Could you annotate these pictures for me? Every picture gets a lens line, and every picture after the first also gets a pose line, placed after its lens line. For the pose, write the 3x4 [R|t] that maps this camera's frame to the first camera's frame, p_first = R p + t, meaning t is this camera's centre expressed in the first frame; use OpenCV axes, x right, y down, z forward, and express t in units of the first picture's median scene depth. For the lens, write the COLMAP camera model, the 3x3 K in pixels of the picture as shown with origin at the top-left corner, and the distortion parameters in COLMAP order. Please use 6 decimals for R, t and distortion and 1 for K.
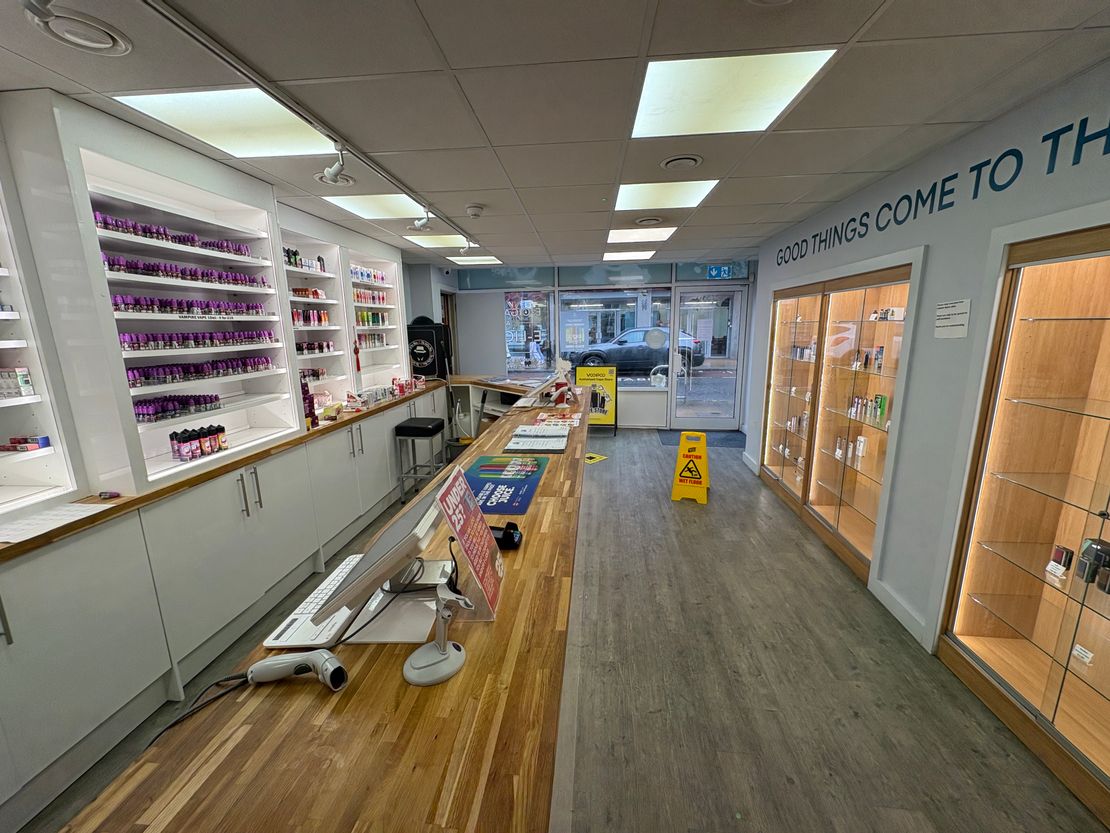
lens RADIAL K [[440.6, 0, 555.2], [0, 440.6, 416.3], [0, 0, 1]] dist [0.000693, -0.000670]
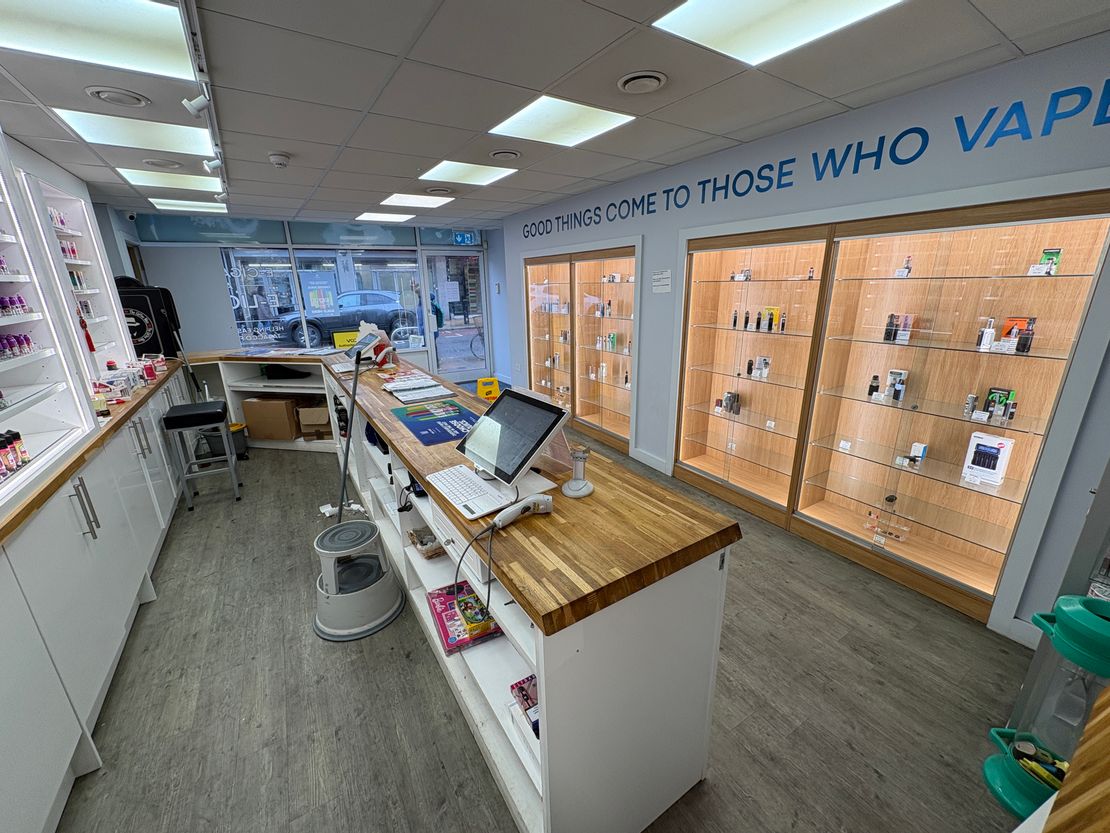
lens RADIAL K [[440.6, 0, 554.1], [0, 440.6, 415.5], [0, 0, 1]] dist [0.000693, -0.000670]
pose [[0.785100, -0.178736, 0.593020, -0.487597], [0.132188, 0.983750, 0.121499, 0.026064], [-0.605099, -0.016999, 0.795969, -0.104973]]
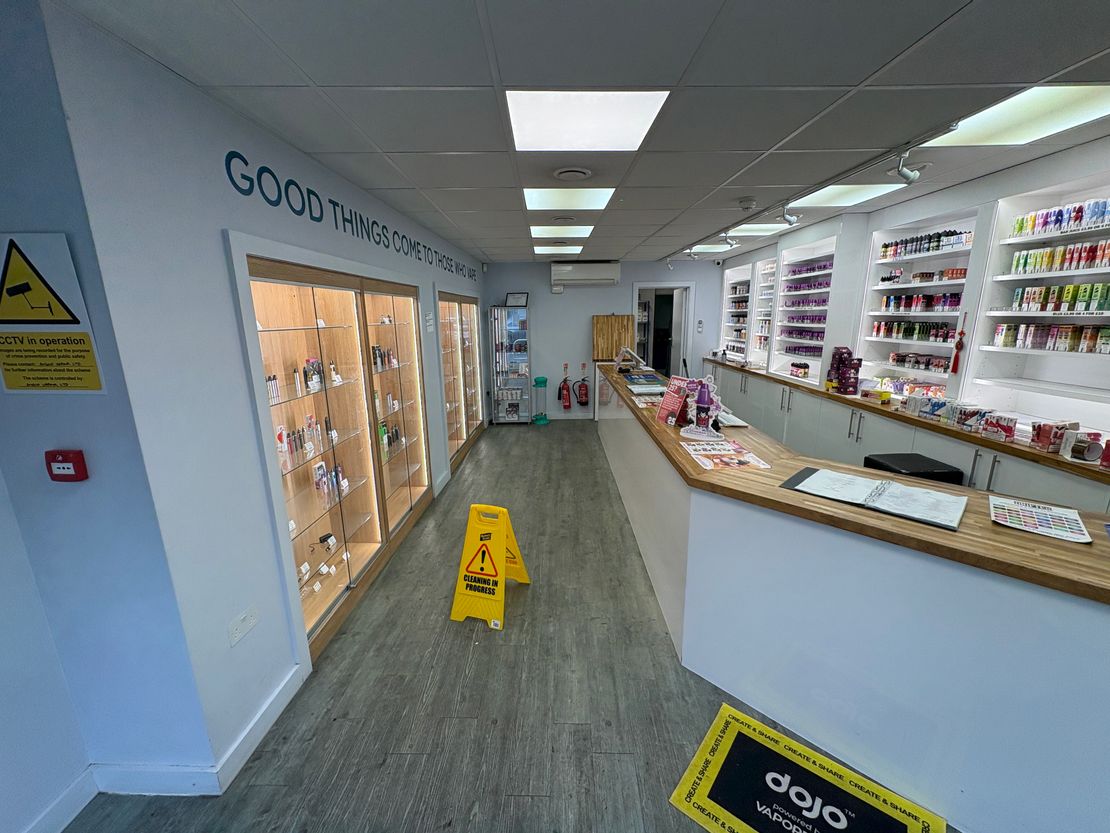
lens RADIAL K [[440.6, 0, 553.6], [0, 440.6, 413.0], [0, 0, 1]] dist [0.000693, -0.000670]
pose [[-0.995746, 0.048917, -0.078085, 0.479888], [0.012614, 0.911829, 0.410376, -0.590071], [0.091275, 0.407645, -0.908567, 2.733526]]
